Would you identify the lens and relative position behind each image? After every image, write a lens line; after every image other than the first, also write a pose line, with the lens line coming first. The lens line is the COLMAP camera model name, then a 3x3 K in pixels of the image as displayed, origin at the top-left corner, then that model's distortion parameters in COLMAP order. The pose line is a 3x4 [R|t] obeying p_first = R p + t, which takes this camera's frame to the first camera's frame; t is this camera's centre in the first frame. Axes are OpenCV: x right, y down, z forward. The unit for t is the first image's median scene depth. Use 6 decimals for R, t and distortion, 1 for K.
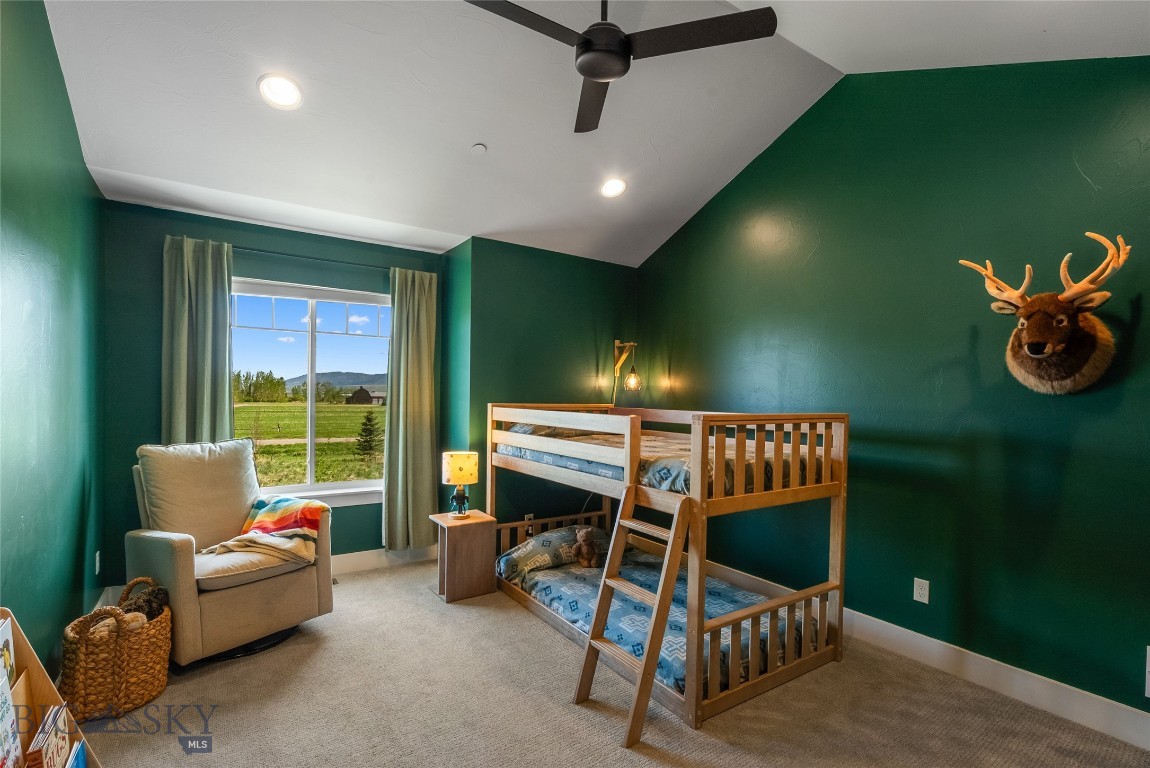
lens RADIAL K [[534.6, 0, 572.6], [0, 534.6, 398.7], [0, 0, 1]] dist [0.000185, 0.000262]
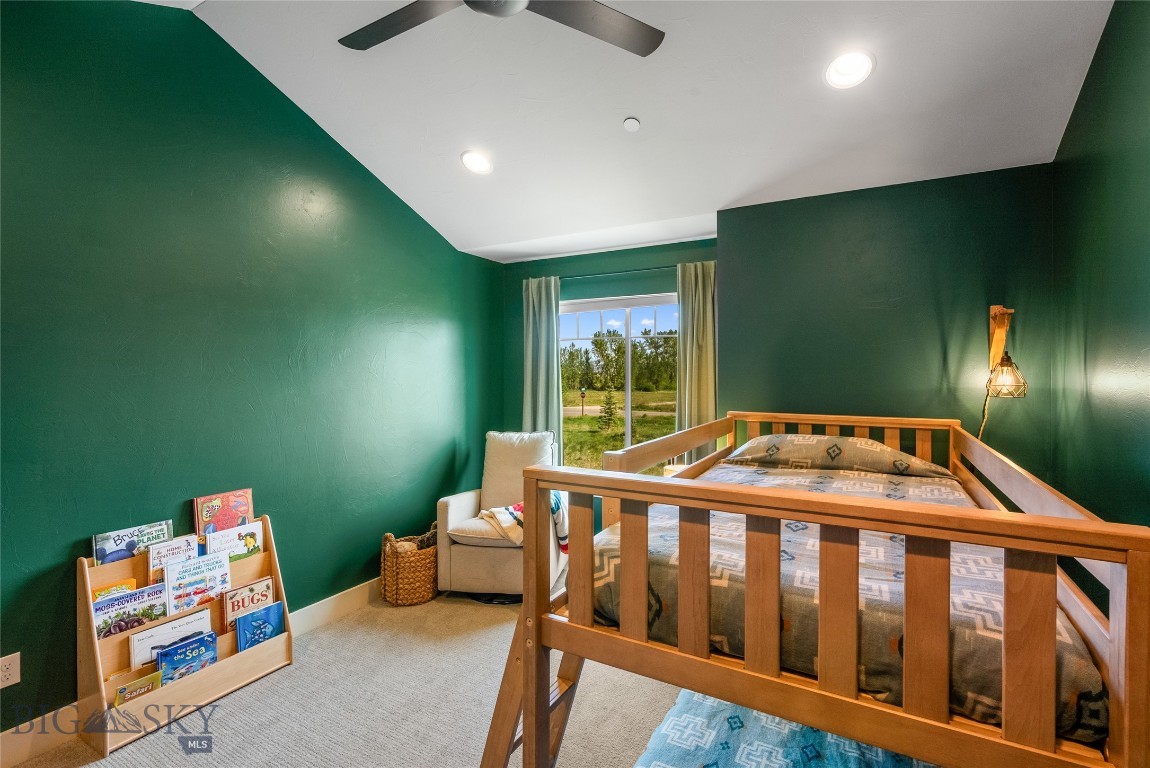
lens RADIAL K [[526.3, 0, 571.3], [0, 526.3, 366.6], [0, 0, 1]] dist [-0.002881, 0.000062]
pose [[0.451211, -0.024893, -0.892070, 0.513437], [-0.000735, 0.999600, -0.028265, -0.042177], [0.892417, 0.013409, 0.451013, 0.502179]]
